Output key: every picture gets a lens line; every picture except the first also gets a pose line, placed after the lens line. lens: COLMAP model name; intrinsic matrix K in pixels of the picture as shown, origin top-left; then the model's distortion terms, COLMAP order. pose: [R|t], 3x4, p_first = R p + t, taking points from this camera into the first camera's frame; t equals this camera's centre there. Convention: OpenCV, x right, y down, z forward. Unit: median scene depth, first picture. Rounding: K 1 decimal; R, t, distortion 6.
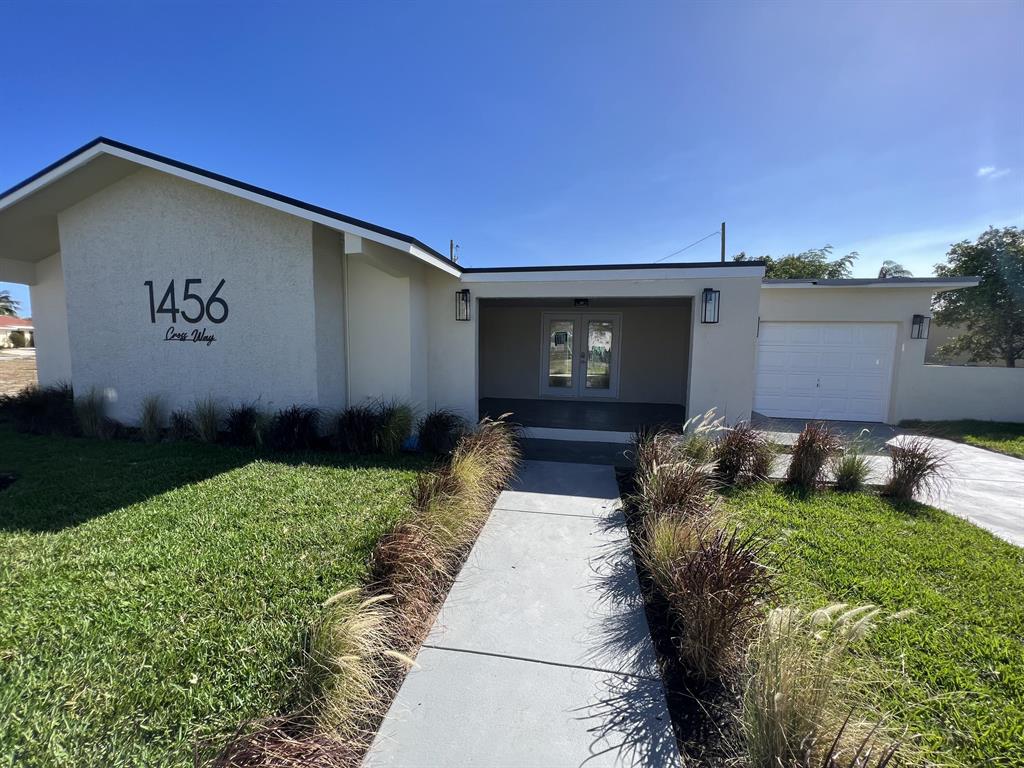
lens RADIAL K [[409.9, 0, 506.7], [0, 409.9, 384.2], [0, 0, 1]] dist [-0.002572, 0.000032]
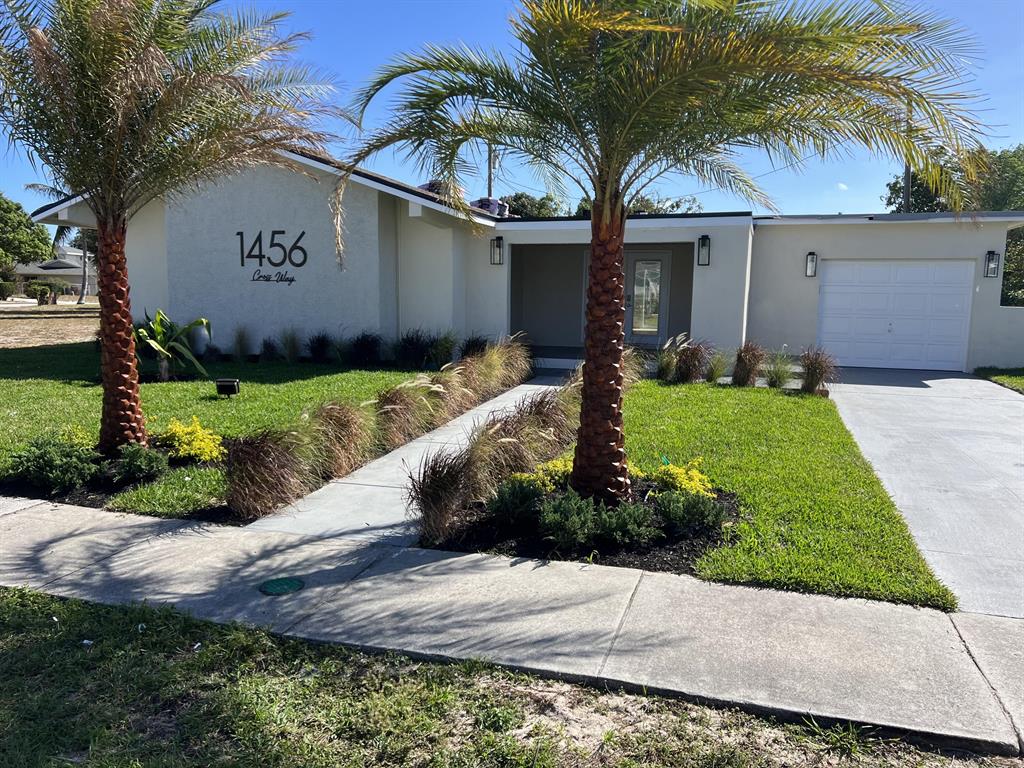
lens RADIAL K [[776.7, 0, 514.7], [0, 776.7, 384.2], [0, 0, 1]] dist [0.012384, -0.000110]
pose [[0.993897, 0.012903, -0.109557, 0.193936], [-0.009871, 0.999554, 0.028173, 0.127245], [0.109872, -0.026920, 0.993581, -1.227518]]
